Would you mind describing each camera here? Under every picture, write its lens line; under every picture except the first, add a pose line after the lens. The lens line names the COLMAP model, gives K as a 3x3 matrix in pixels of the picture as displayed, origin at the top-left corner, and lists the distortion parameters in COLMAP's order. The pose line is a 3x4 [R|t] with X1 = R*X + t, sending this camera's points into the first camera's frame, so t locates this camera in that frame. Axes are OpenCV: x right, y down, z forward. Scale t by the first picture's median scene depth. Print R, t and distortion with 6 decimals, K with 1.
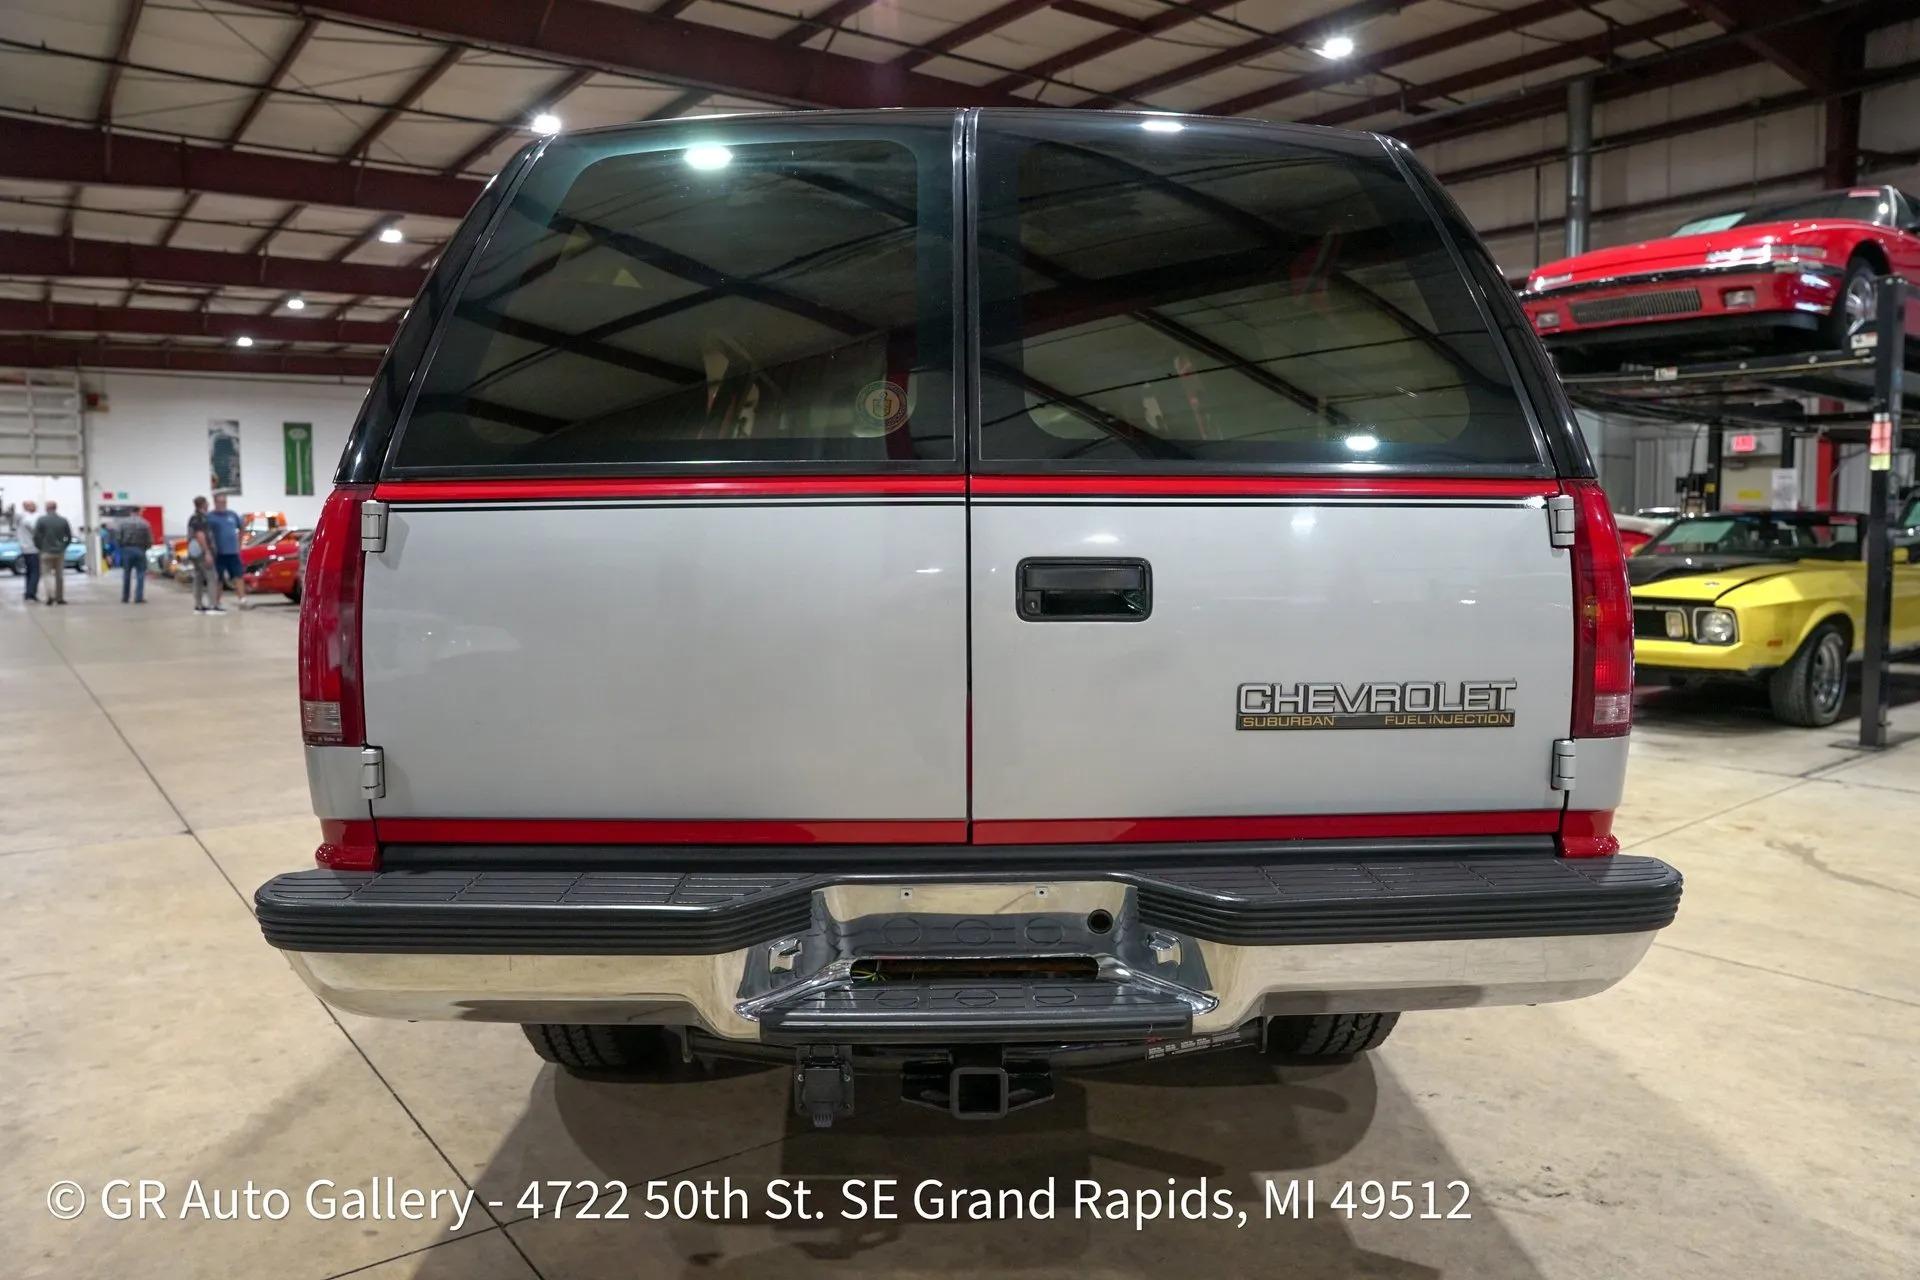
lens RADIAL K [[1316.4, 0, 965.7], [0, 1316.4, 639.4], [0, 0, 1]] dist [-0.142589, 0.113341]
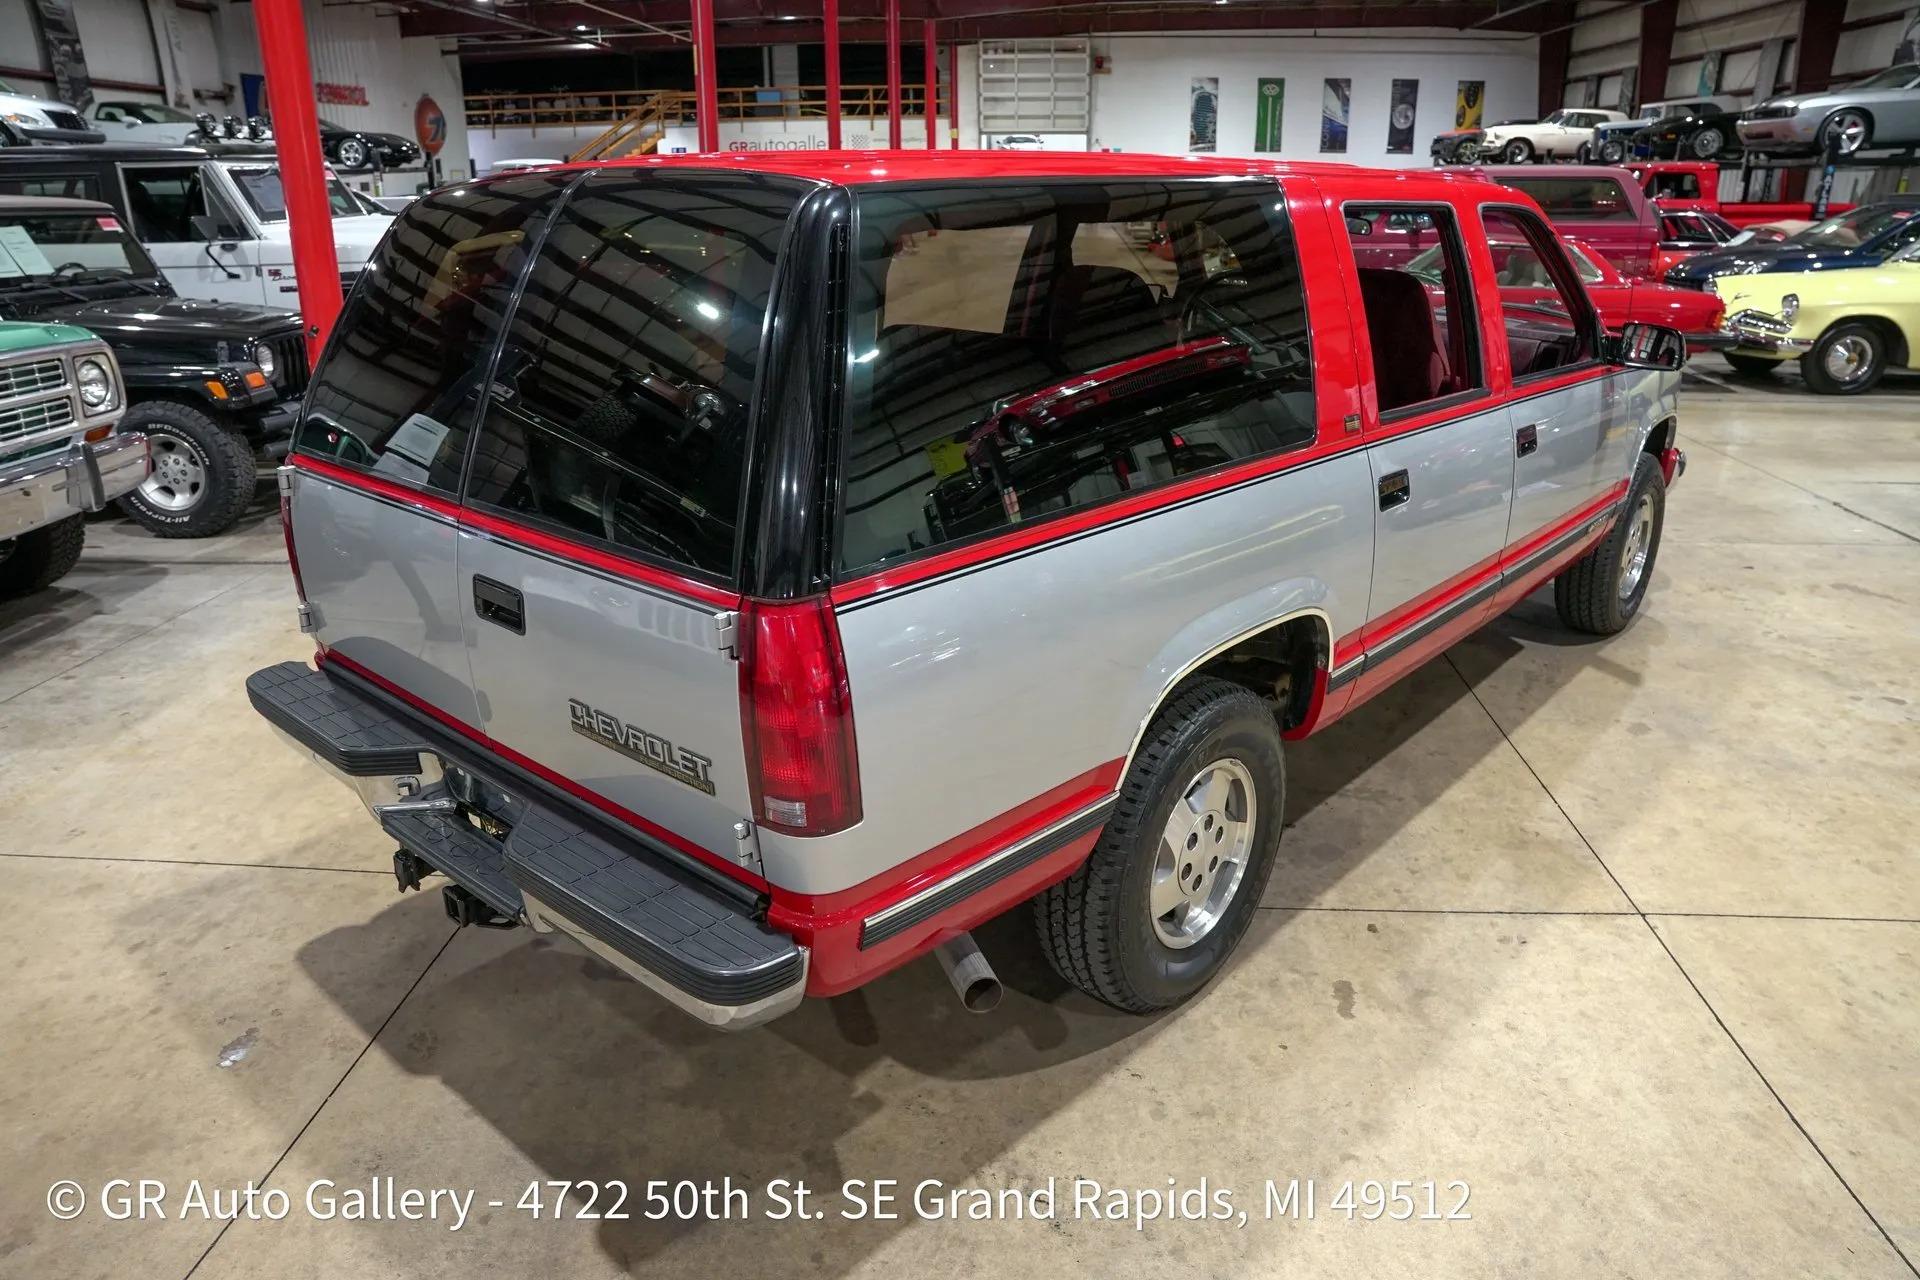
lens RADIAL K [[1316.4, 0, 965.7], [0, 1316.4, 639.4], [0, 0, 1]] dist [-0.142589, 0.113341]
pose [[0.738023, 0.230354, -0.634239, 0.312029], [-0.054864, 0.957299, 0.283847, -0.097955], [0.672542, -0.174688, 0.719147, 0.082940]]
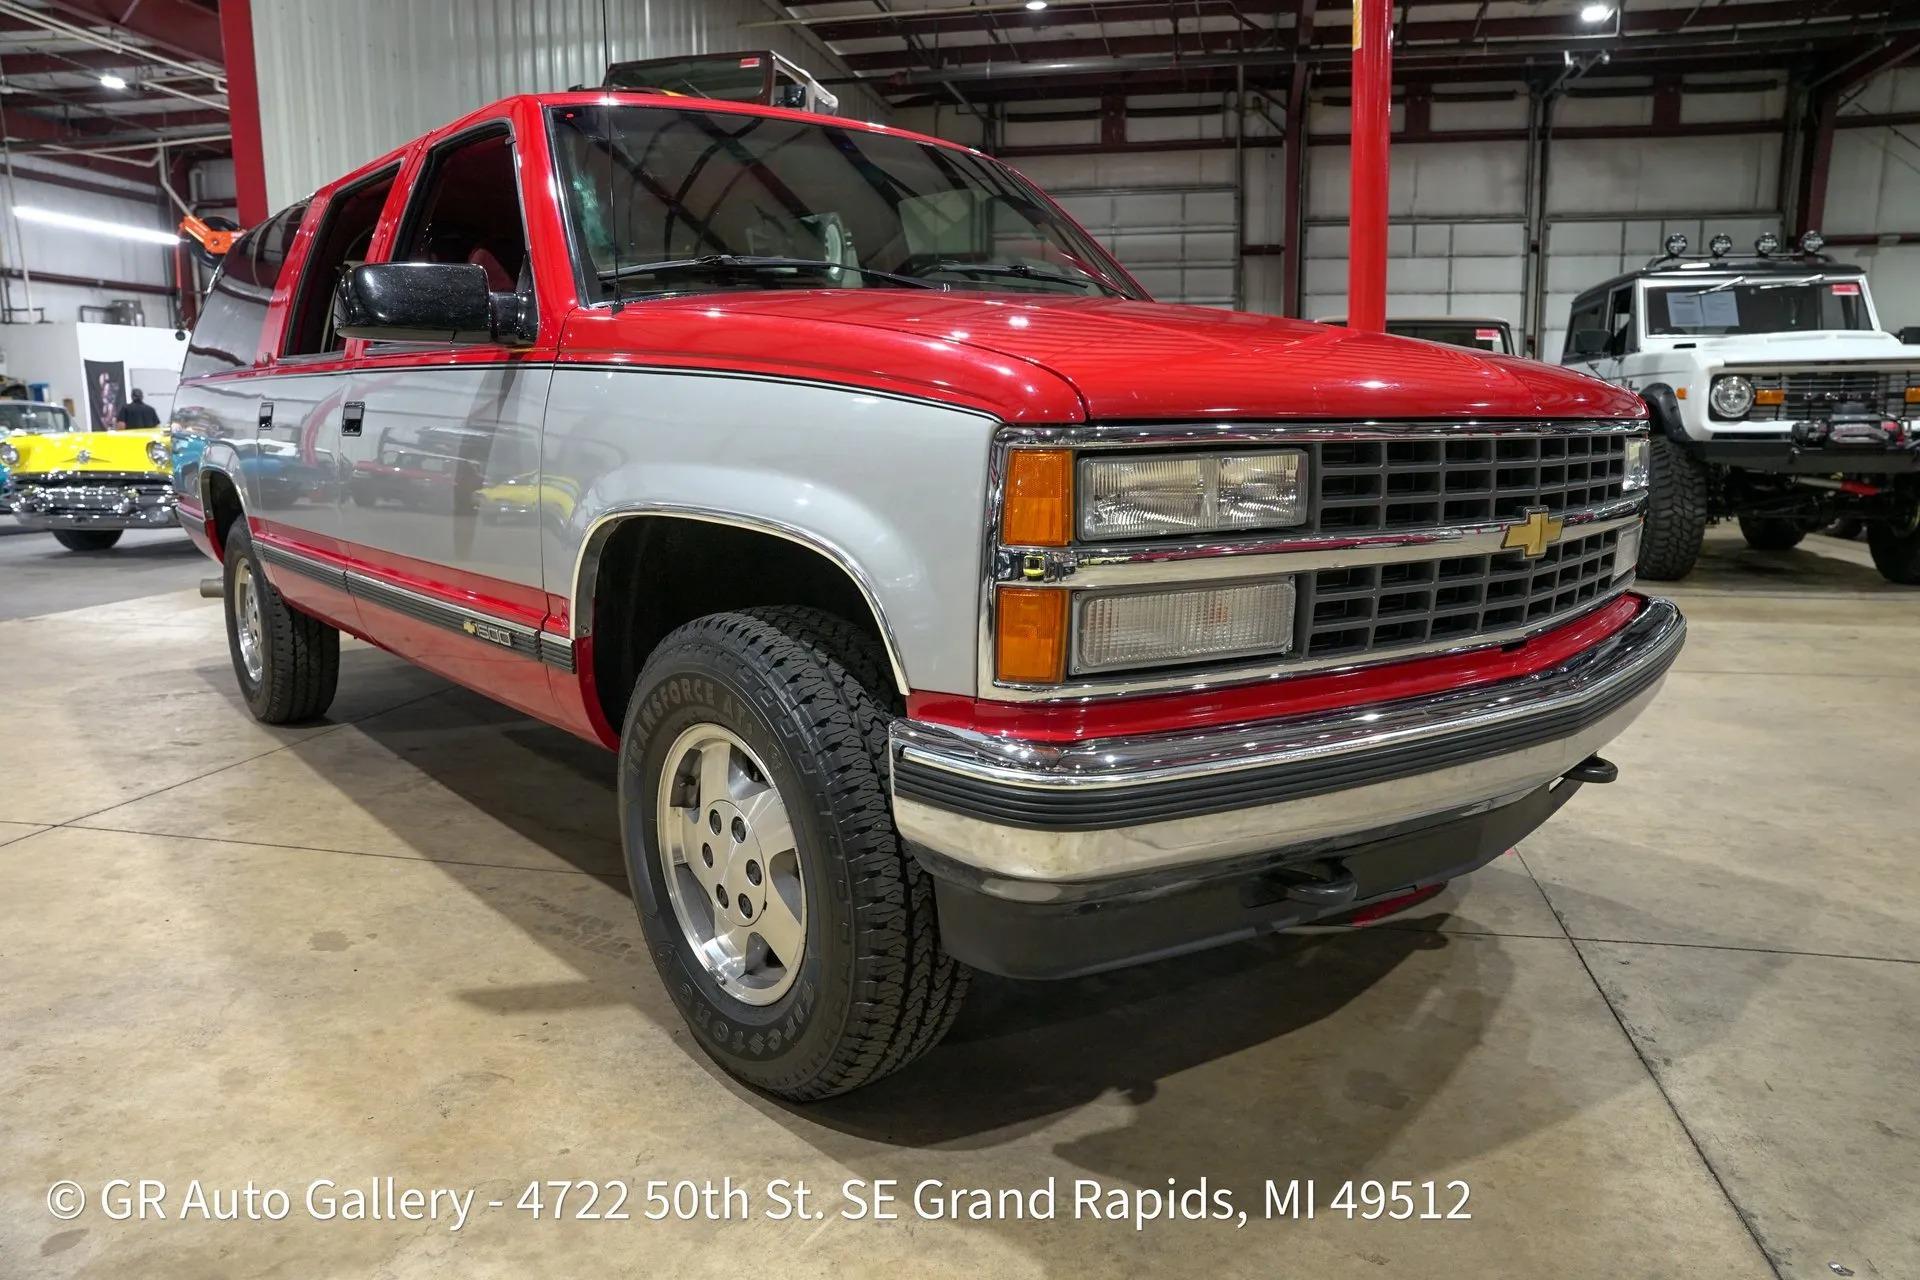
lens RADIAL K [[1316.4, 0, 965.7], [0, 1316.4, 639.4], [0, 0, 1]] dist [-0.142589, 0.113341]
pose [[-0.768759, 0.119652, -0.628246, 0.250033], [-0.041582, 0.970913, 0.235796, -0.077679], [0.638185, 0.207394, -0.741422, 1.110868]]
